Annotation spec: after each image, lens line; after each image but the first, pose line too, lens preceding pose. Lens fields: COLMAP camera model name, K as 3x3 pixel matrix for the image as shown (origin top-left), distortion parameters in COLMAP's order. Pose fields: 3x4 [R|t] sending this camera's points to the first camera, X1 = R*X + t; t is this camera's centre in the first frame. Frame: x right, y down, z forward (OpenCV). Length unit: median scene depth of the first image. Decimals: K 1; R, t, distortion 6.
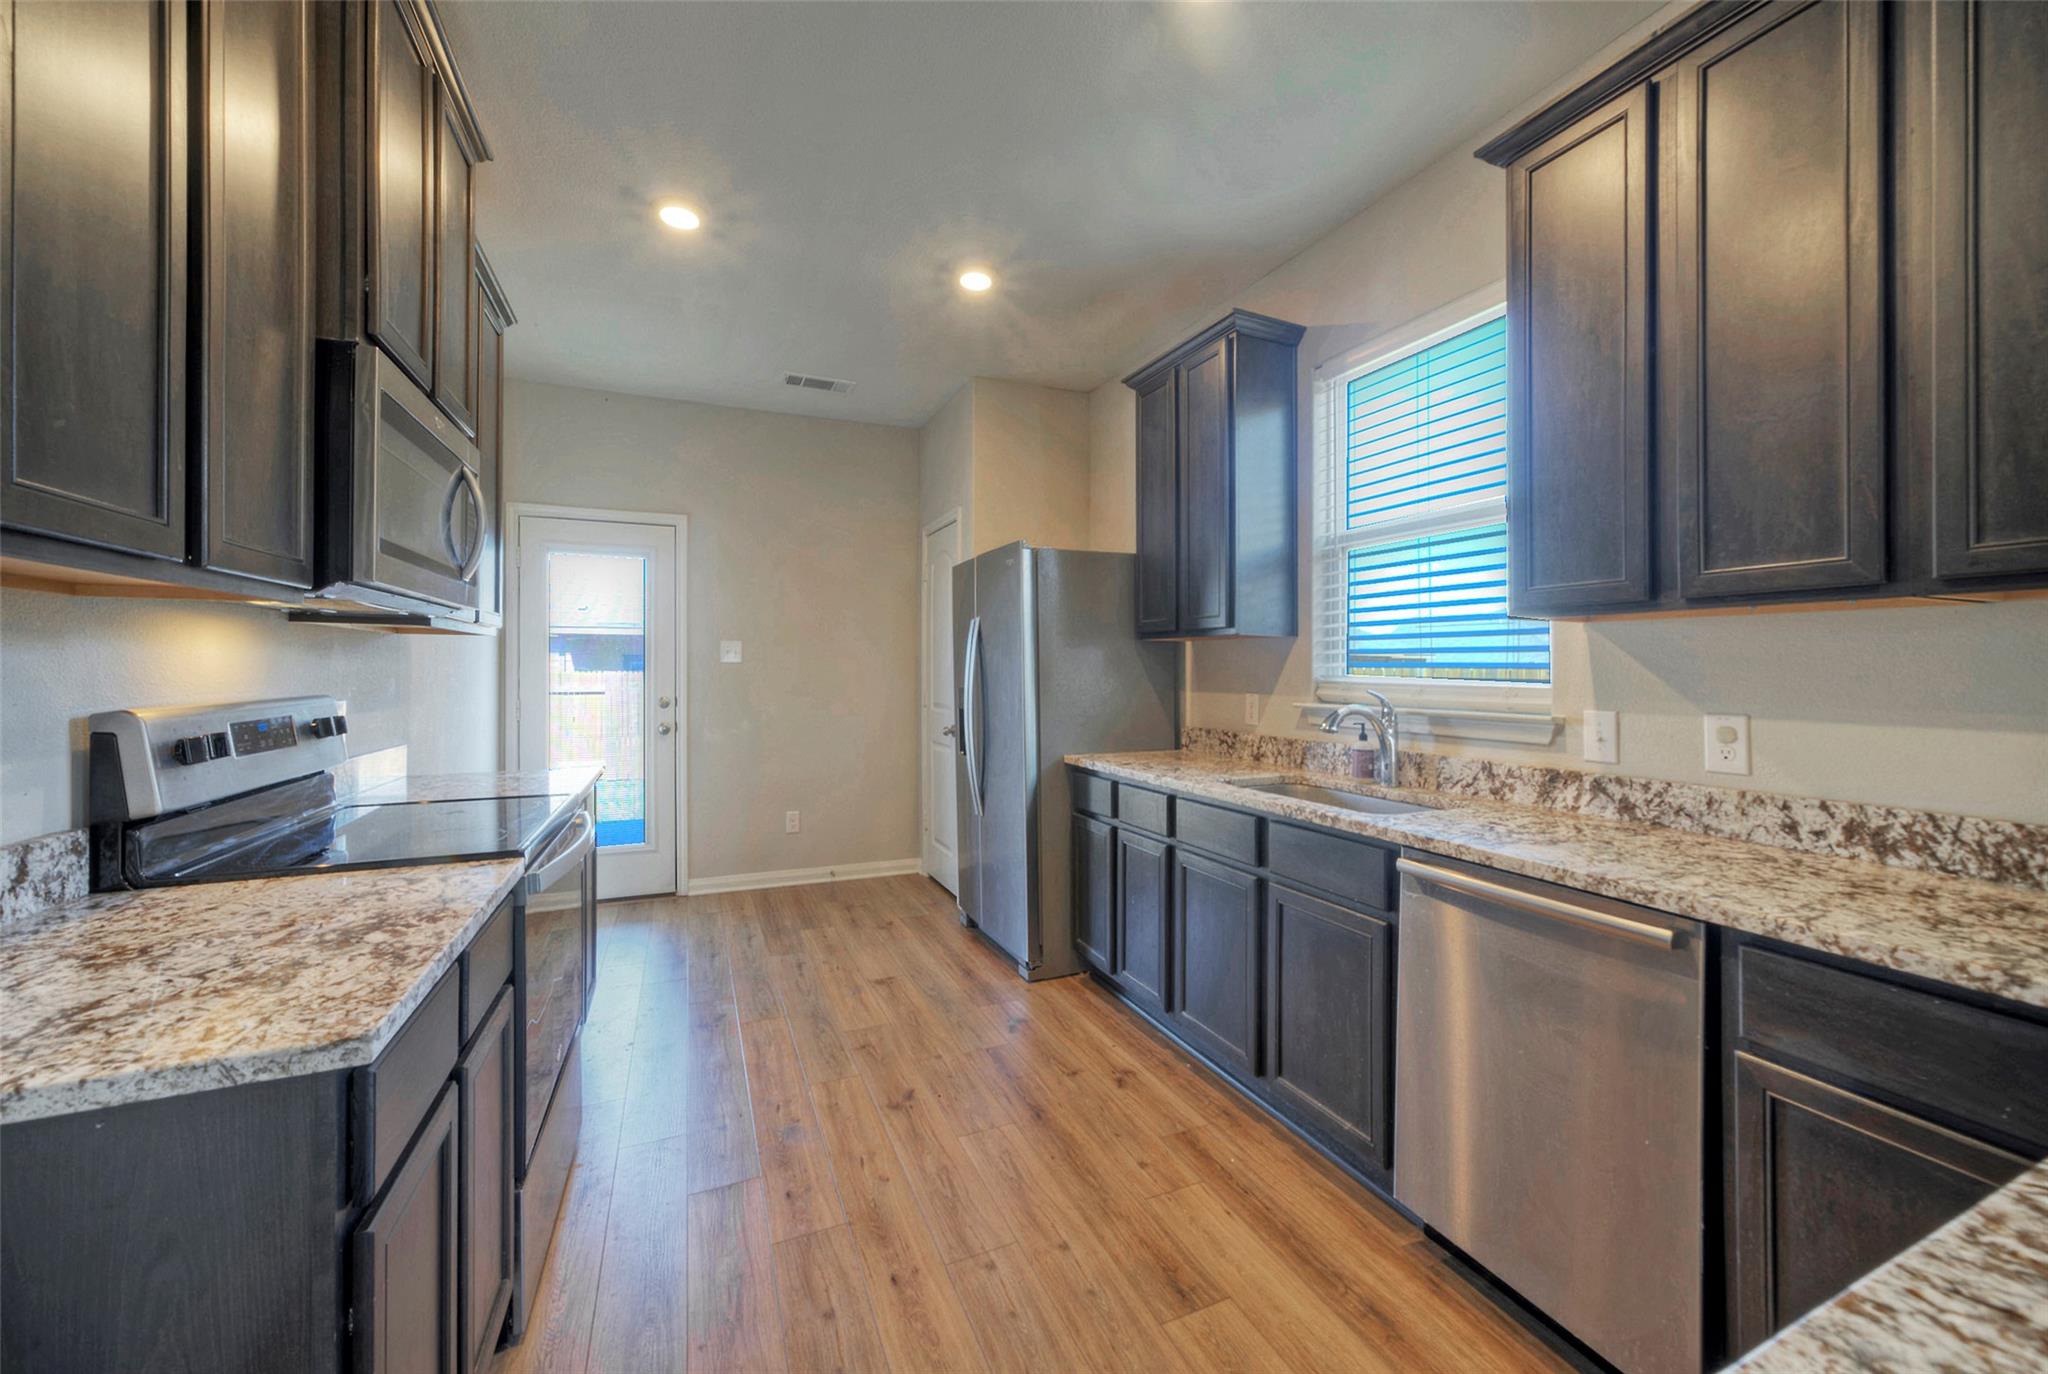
lens RADIAL K [[771.6, 0, 1039.0], [0, 771.6, 676.7], [0, 0, 1]] dist [-0.003520, 0.001113]
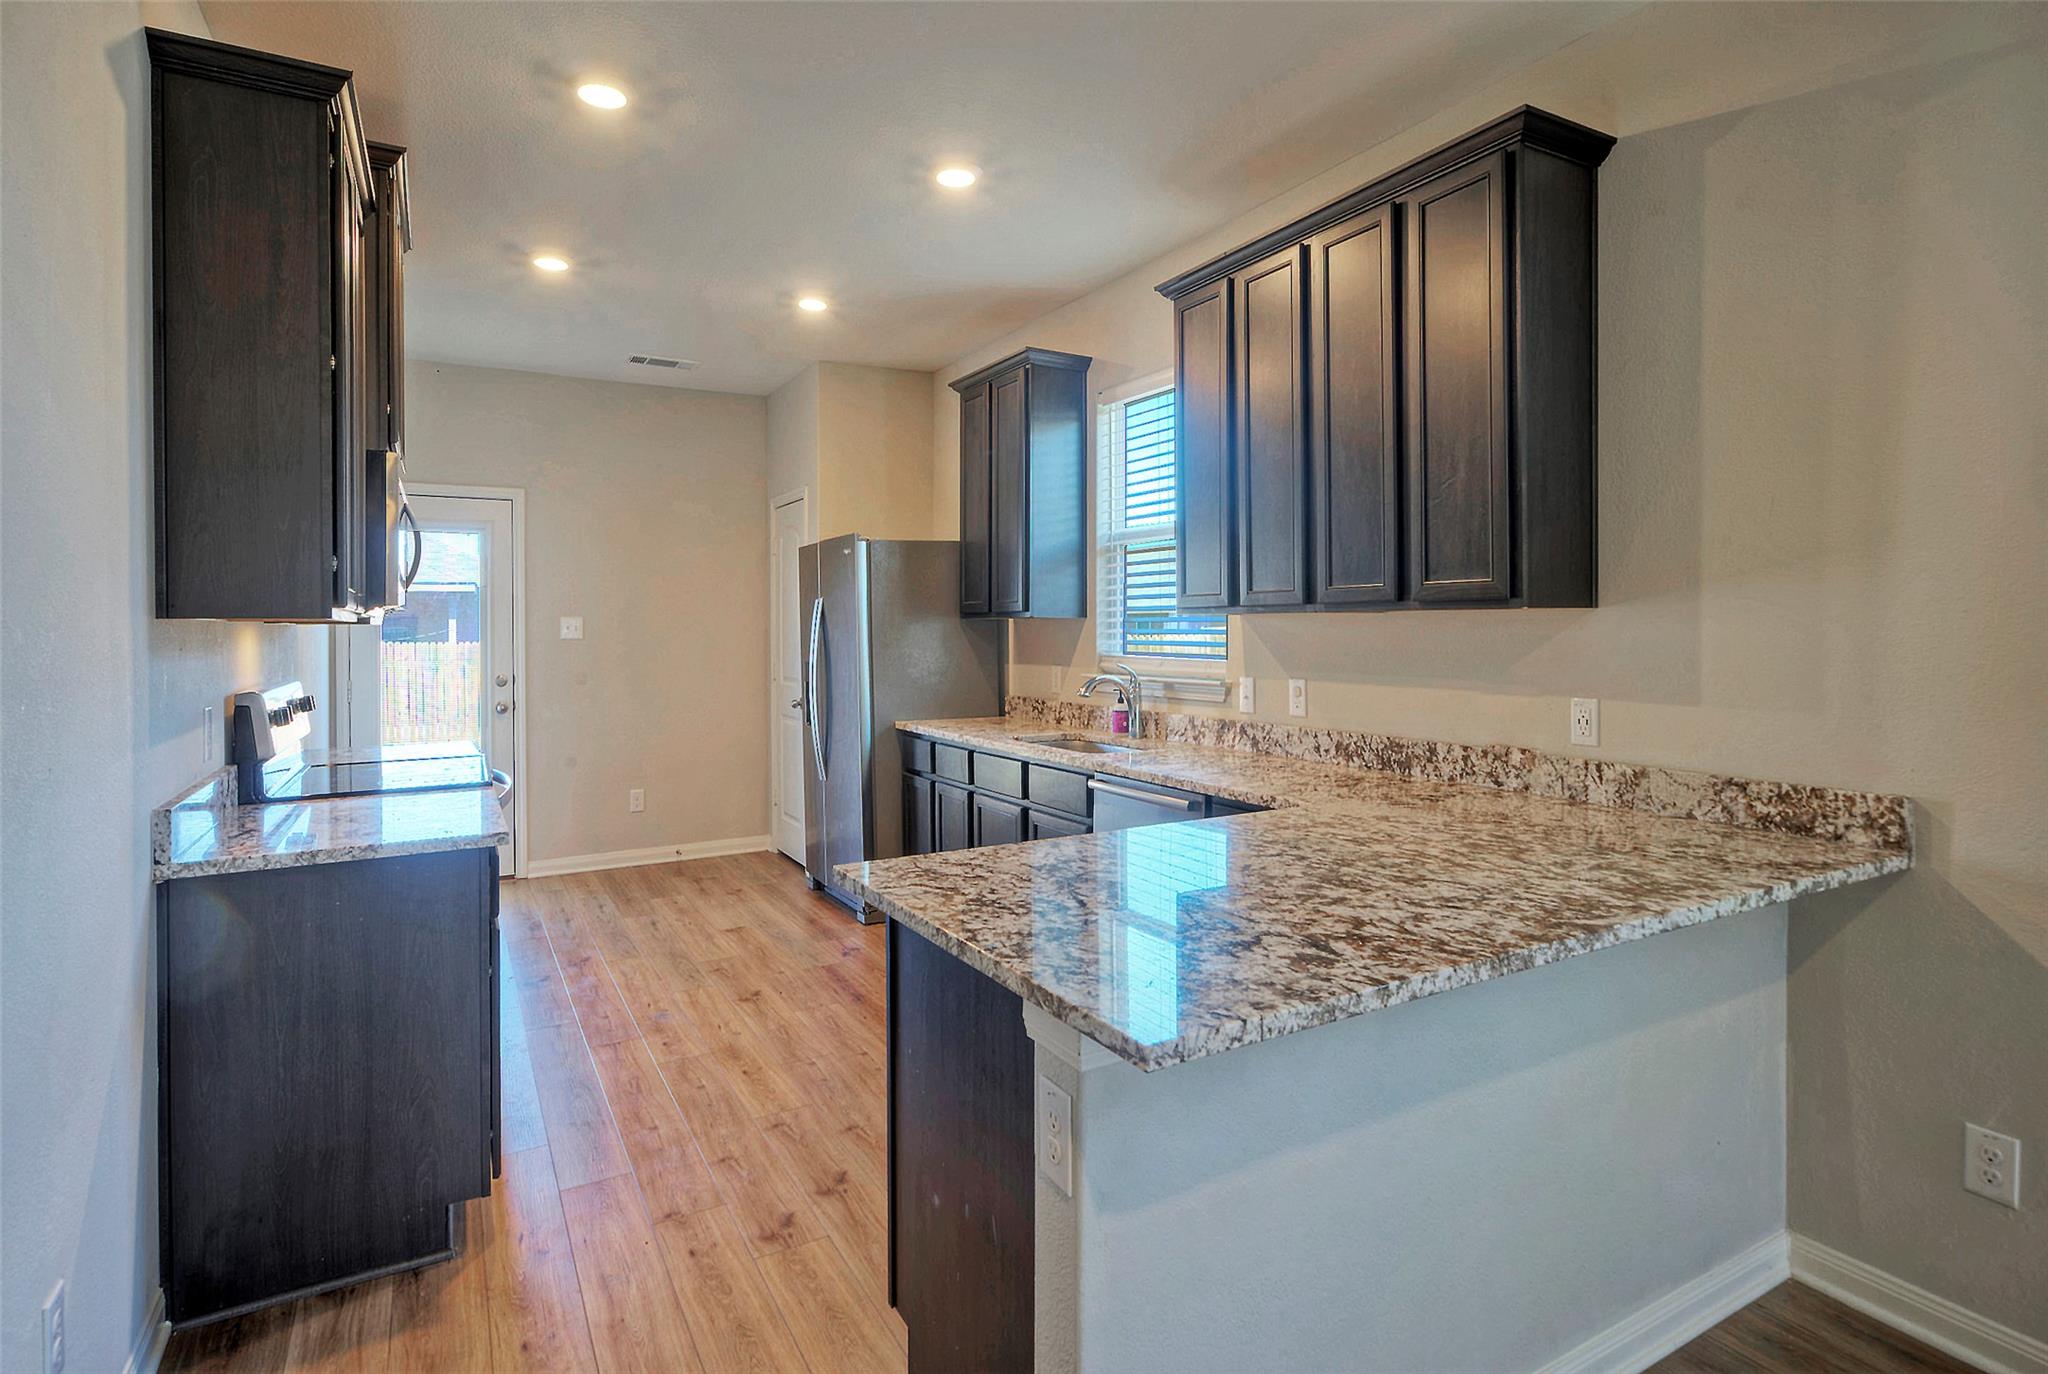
lens RADIAL K [[1032.8, 0, 1016.3], [0, 1032.8, 620.0], [0, 0, 1]] dist [0.003841, 0.002827]
pose [[0.997029, -0.009221, 0.076476, 0.105965], [0.010633, 0.999780, -0.018084, -0.020923], [-0.076293, 0.018844, 0.996907, -0.585635]]
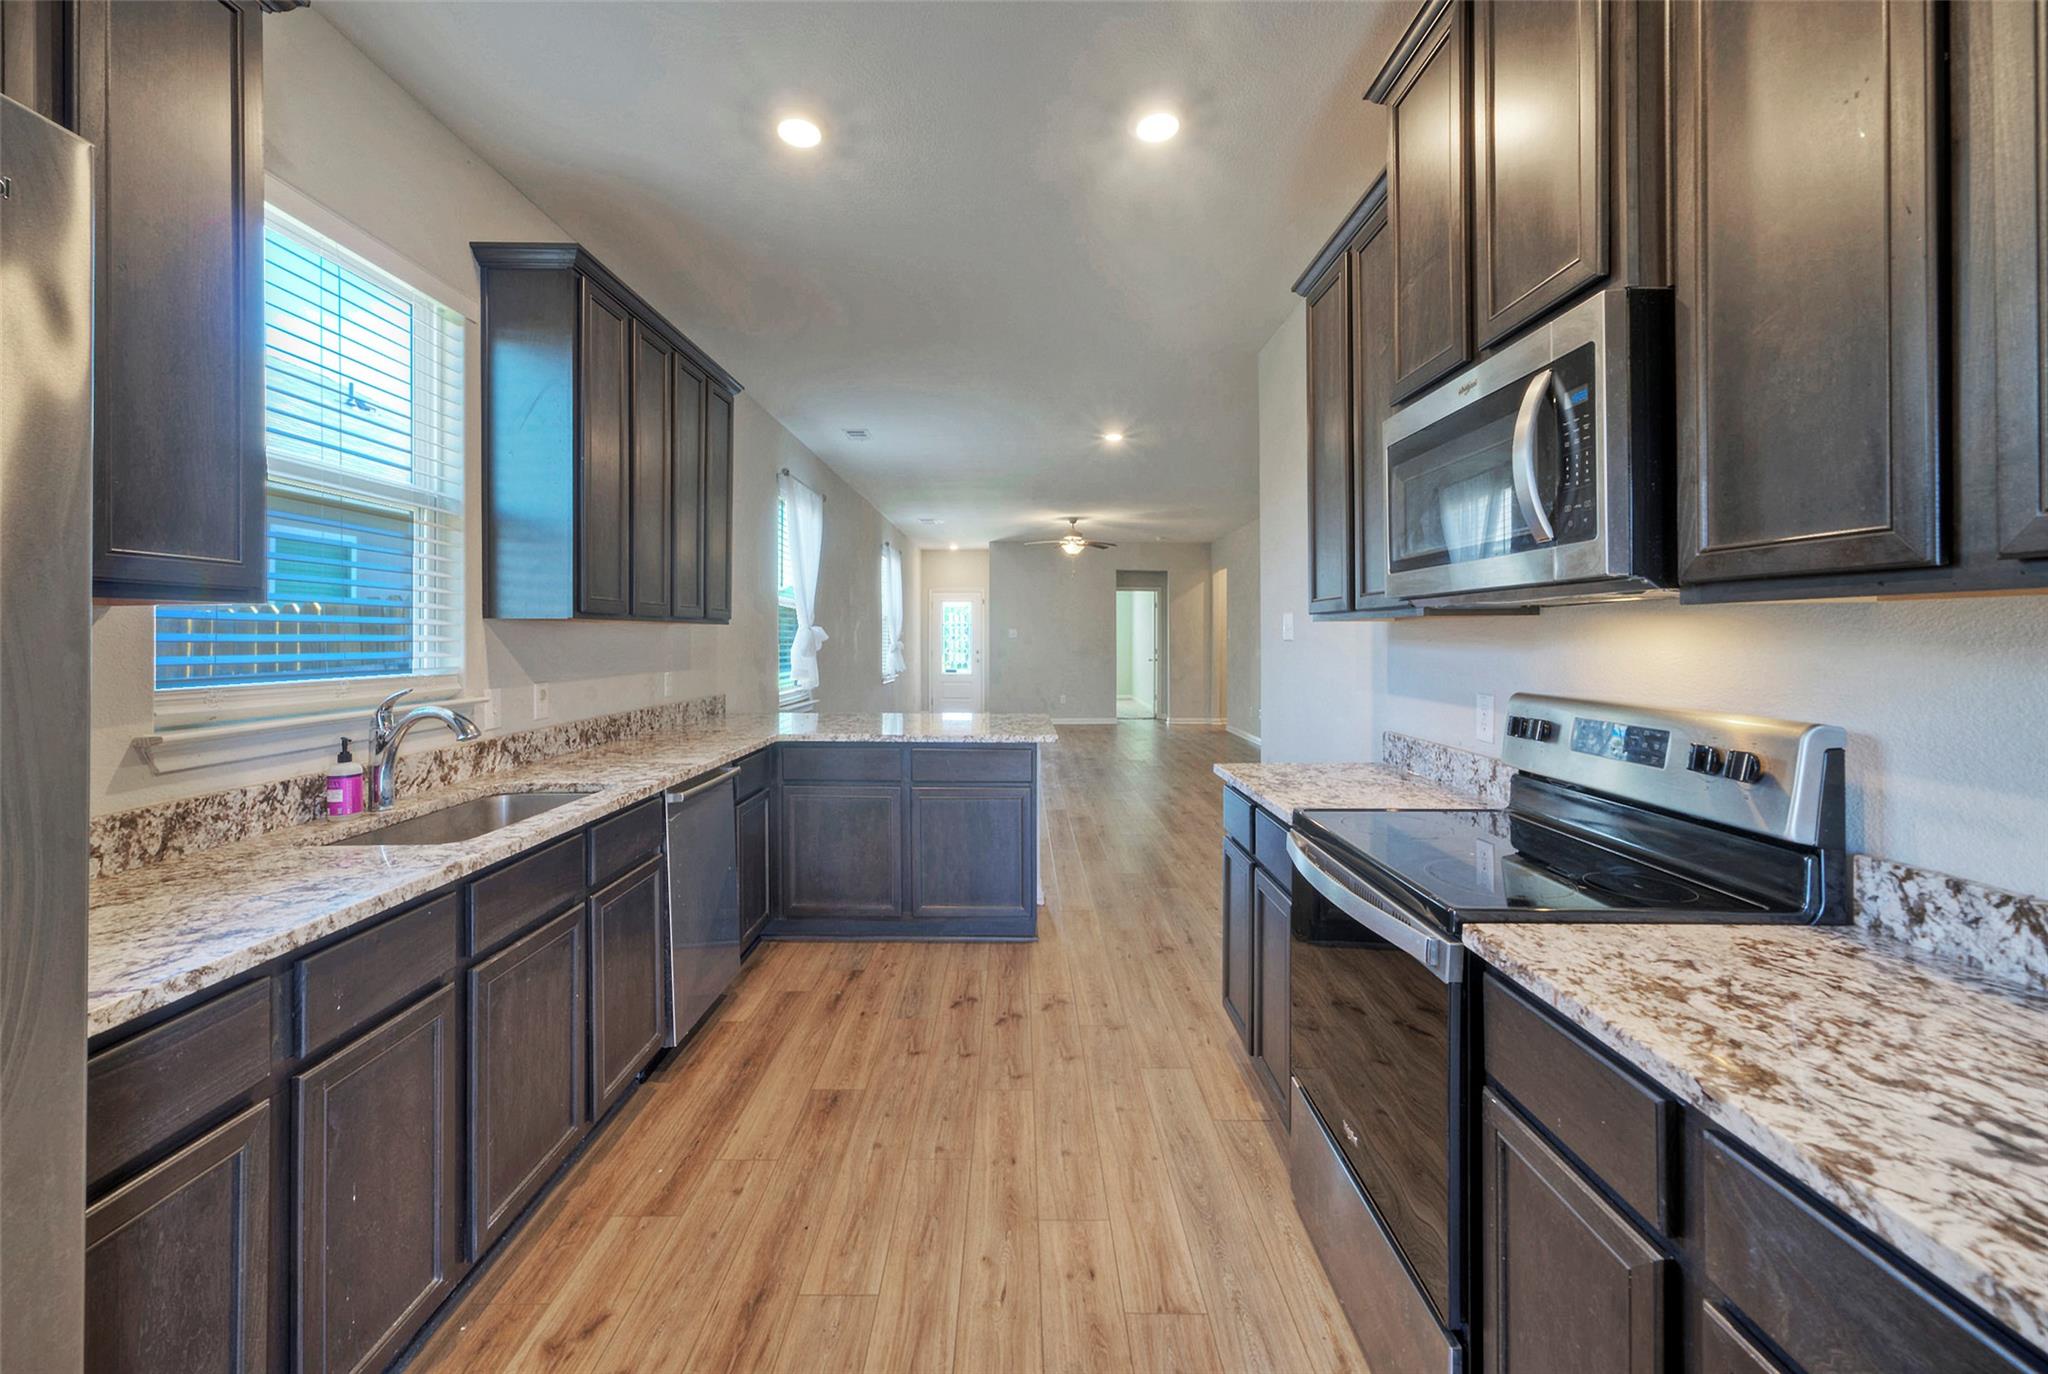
lens RADIAL K [[771.6, 0, 1059.6], [0, 771.6, 641.2], [0, 0, 1]] dist [-0.003520, 0.001113]
pose [[-0.929448, -0.018364, 0.368495, -0.403587], [-0.012934, 0.999768, 0.017200, -0.045417], [-0.368726, 0.011220, -0.929470, 1.222837]]
